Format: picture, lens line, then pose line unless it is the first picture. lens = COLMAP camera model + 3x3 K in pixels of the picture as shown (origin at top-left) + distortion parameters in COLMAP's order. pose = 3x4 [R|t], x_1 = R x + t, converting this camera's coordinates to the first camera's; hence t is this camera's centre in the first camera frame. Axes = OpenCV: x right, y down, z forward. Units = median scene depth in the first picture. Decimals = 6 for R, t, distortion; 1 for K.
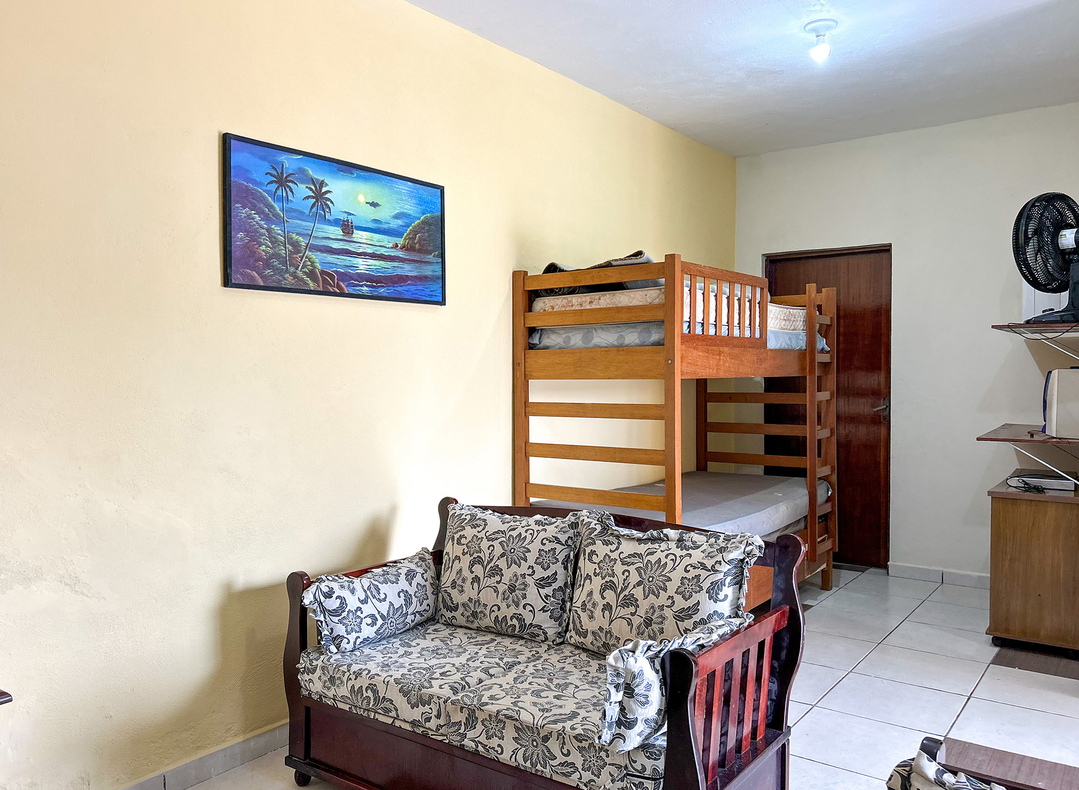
lens RADIAL K [[840.1, 0, 537.9], [0, 840.1, 404.3], [0, 0, 1]] dist [-0.002119, -0.003804]
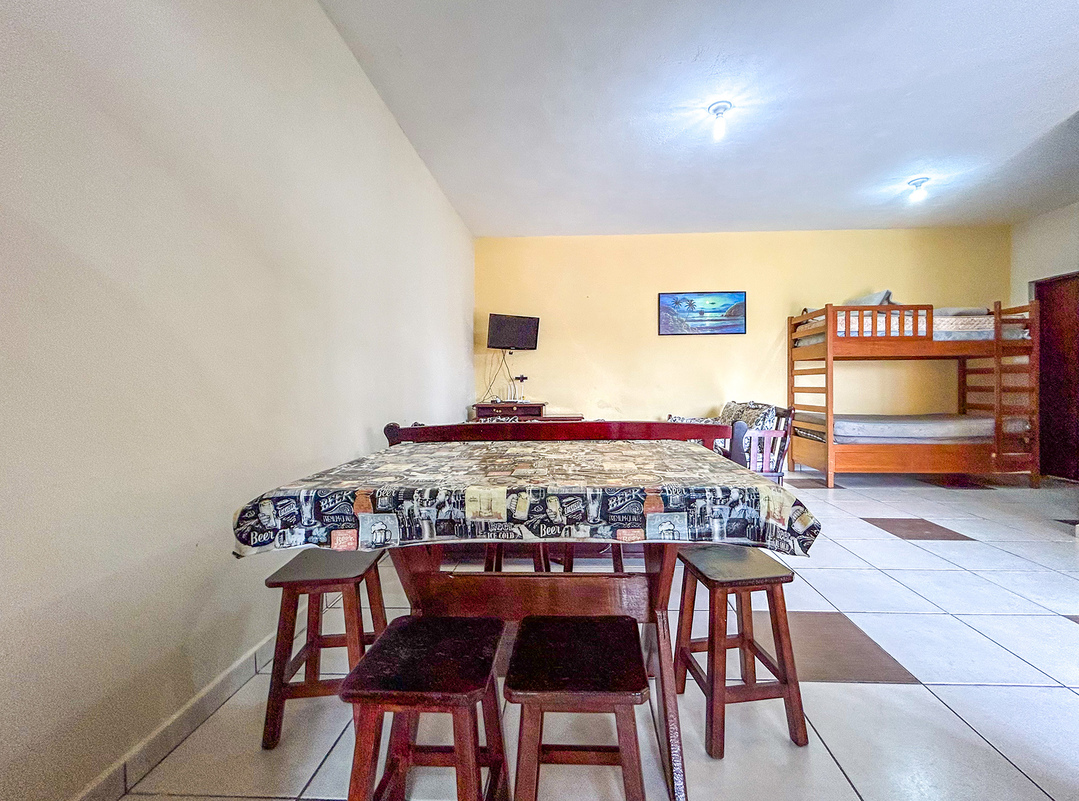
lens RADIAL K [[448.4, 0, 555.9], [0, 448.4, 385.5], [0, 0, 1]] dist [0.000266, -0.021053]
pose [[0.557039, 0.003530, -0.830479, 0.706303], [-0.027652, 0.999515, -0.014299, 0.082431], [0.830026, 0.030930, 0.556866, -0.308235]]
